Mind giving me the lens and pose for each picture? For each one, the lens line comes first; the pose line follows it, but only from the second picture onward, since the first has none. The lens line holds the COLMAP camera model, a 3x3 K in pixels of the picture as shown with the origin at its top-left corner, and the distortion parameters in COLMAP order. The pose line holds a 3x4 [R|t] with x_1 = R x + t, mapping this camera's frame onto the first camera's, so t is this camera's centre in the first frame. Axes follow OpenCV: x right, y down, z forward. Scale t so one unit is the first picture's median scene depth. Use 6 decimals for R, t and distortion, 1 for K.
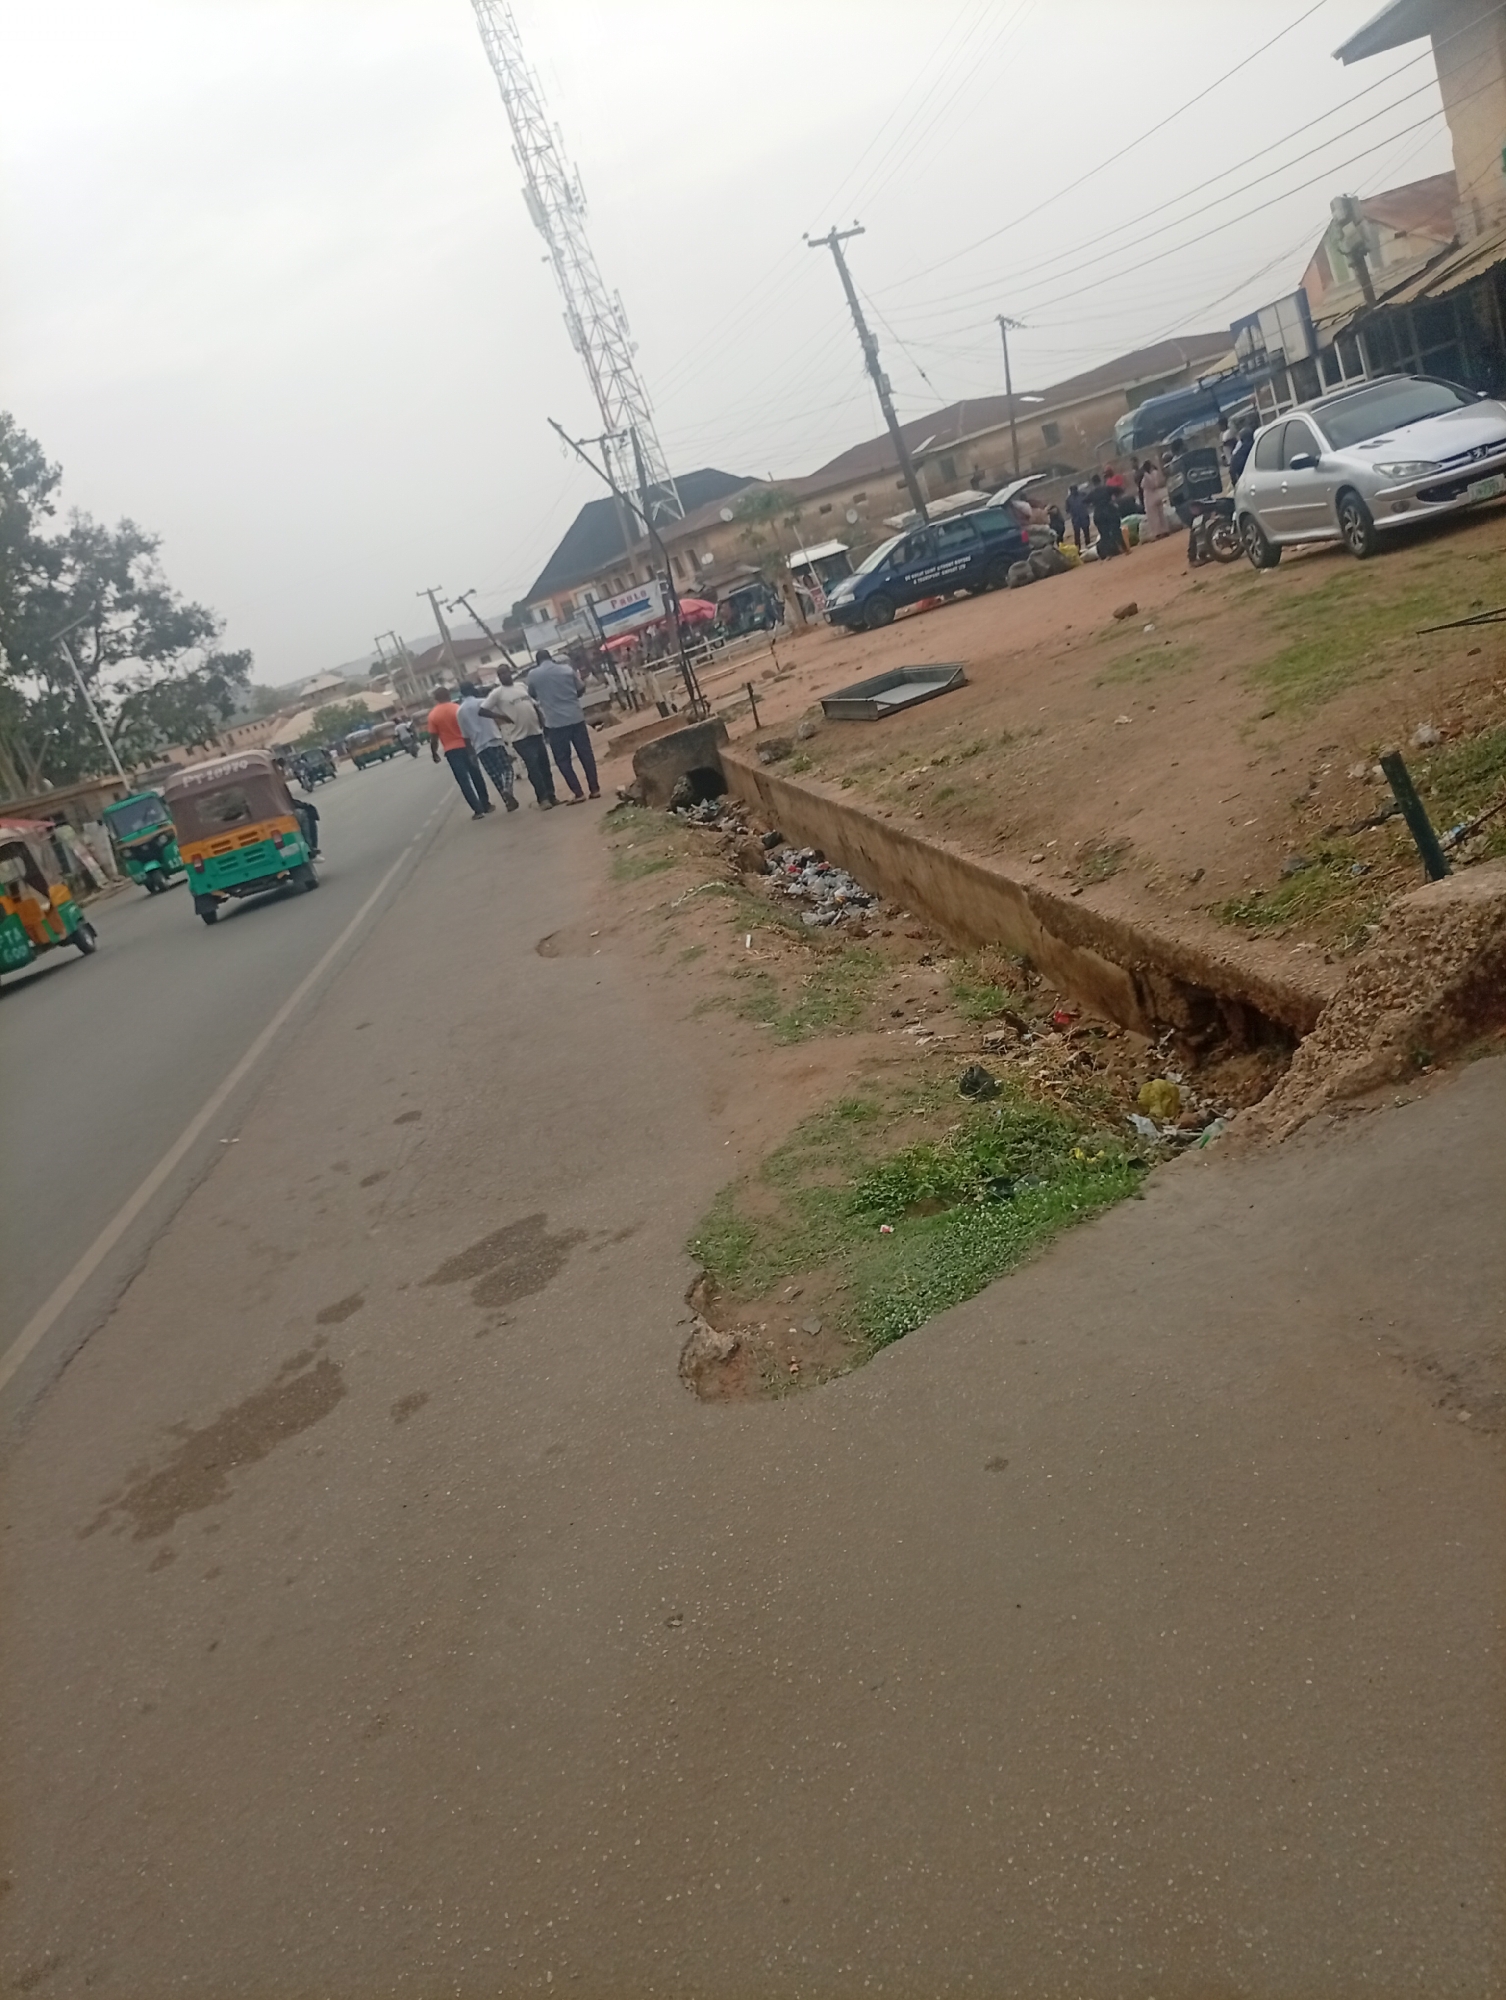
lens RADIAL K [[1536.7, 0, 753.0], [0, 1536.7, 1000.0], [0, 0, 1]] dist [0.005913, 0.000395]
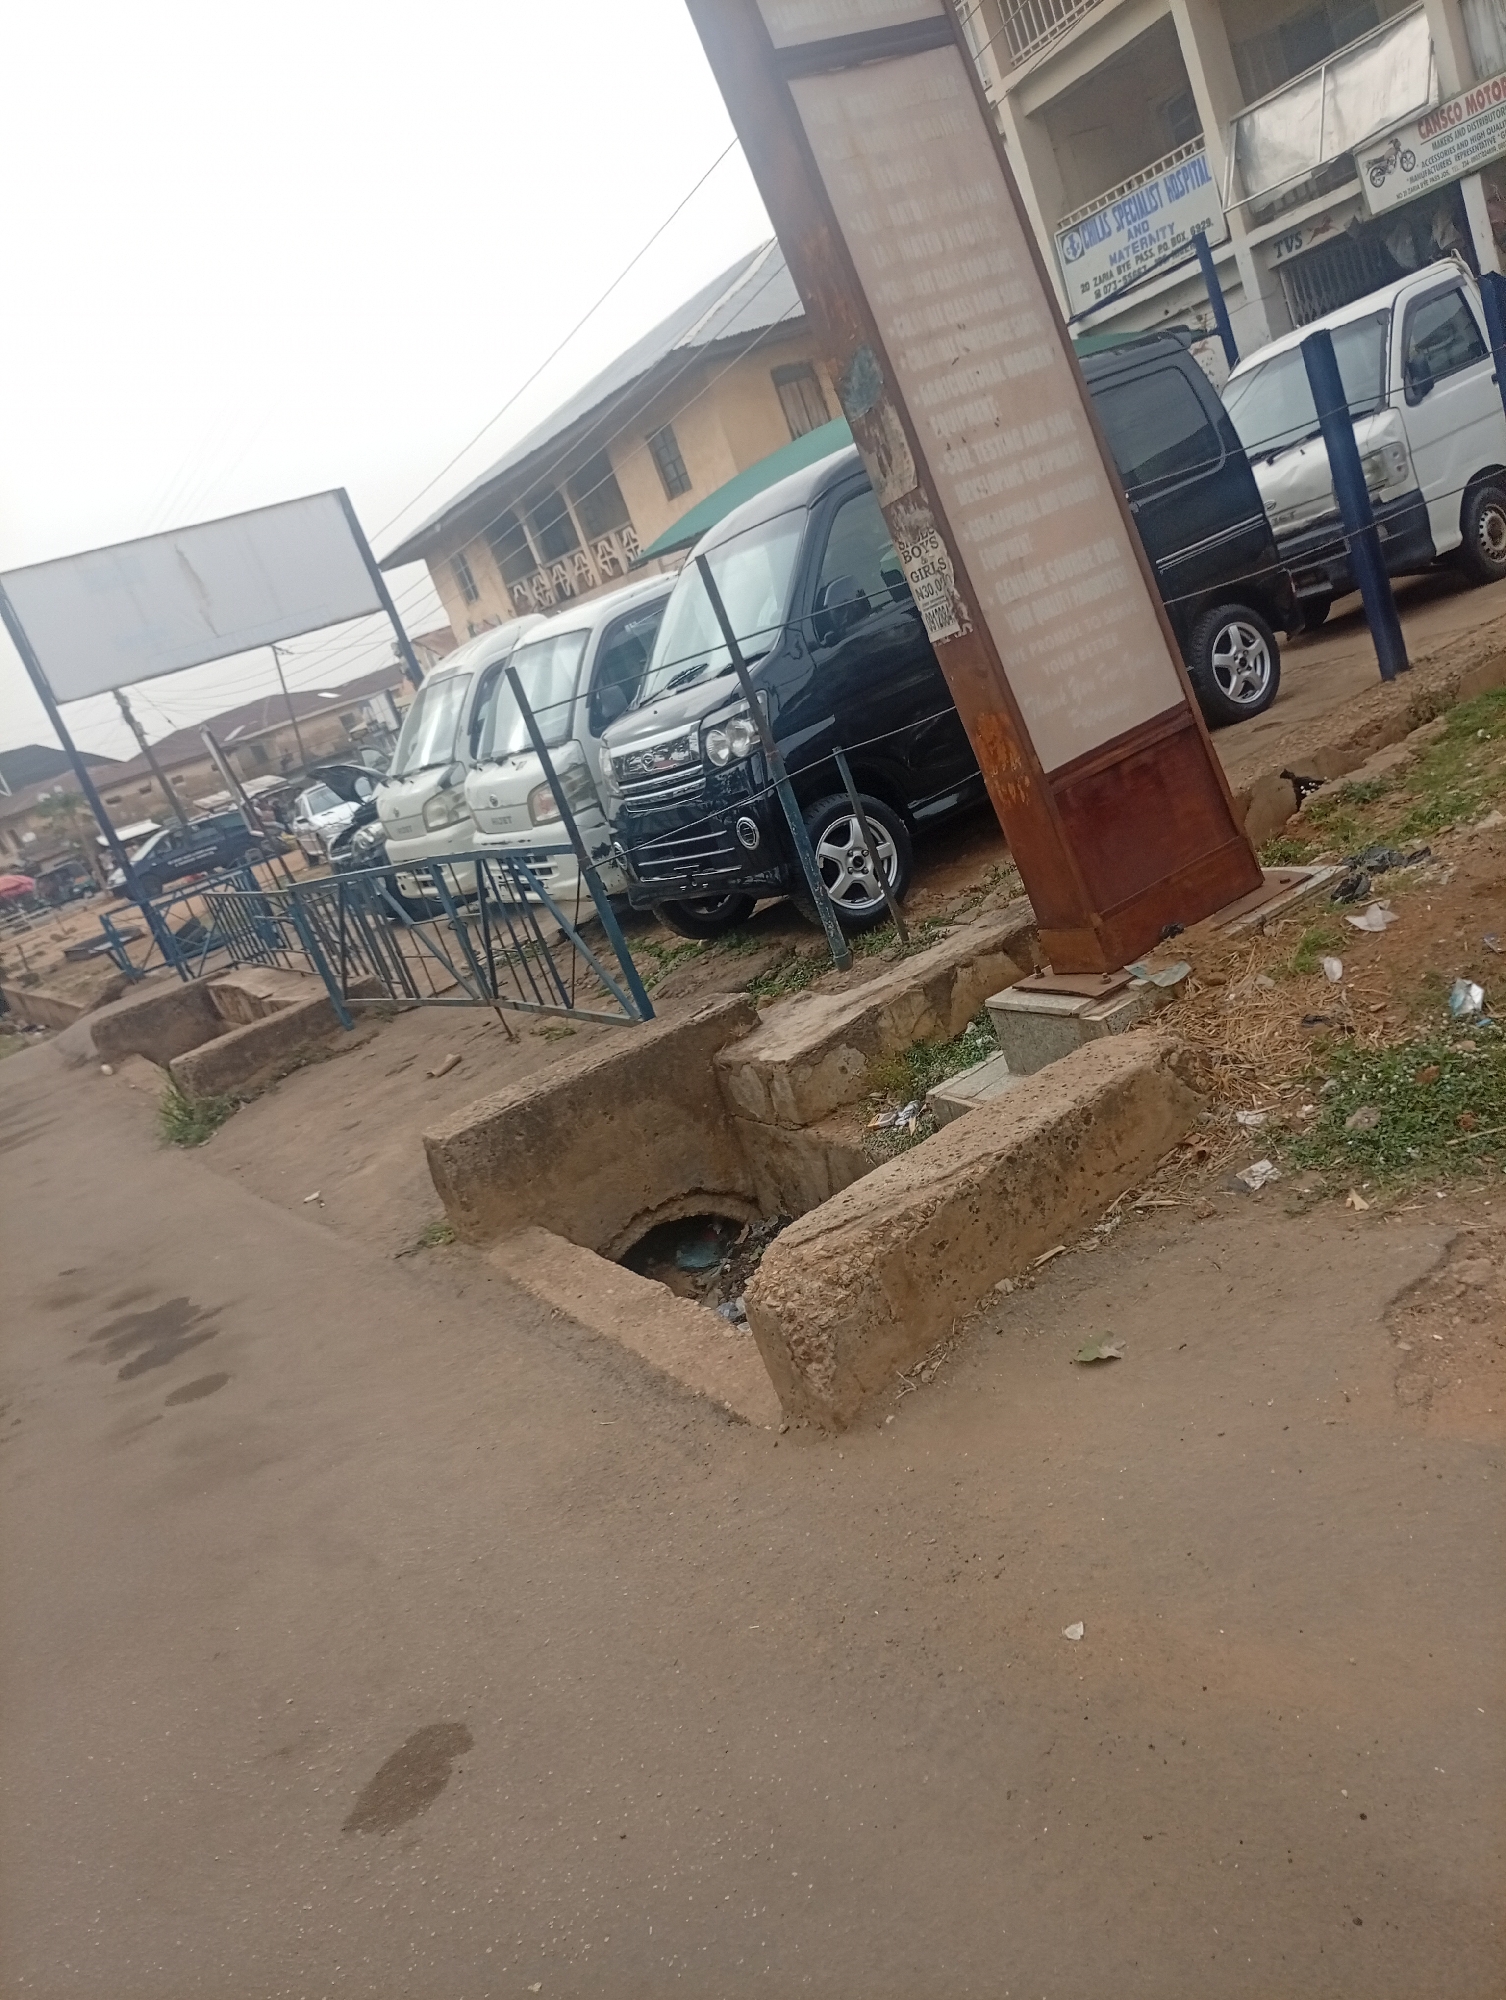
lens RADIAL K [[1536.7, 0, 753.0], [0, 1536.7, 1000.0], [0, 0, 1]] dist [0.005913, 0.000395]
pose [[0.922054, -0.070352, 0.380614, 0.020846], [0.129236, 0.982868, -0.131406, 0.038514], [-0.364849, 0.170353, 0.915350, -0.175806]]
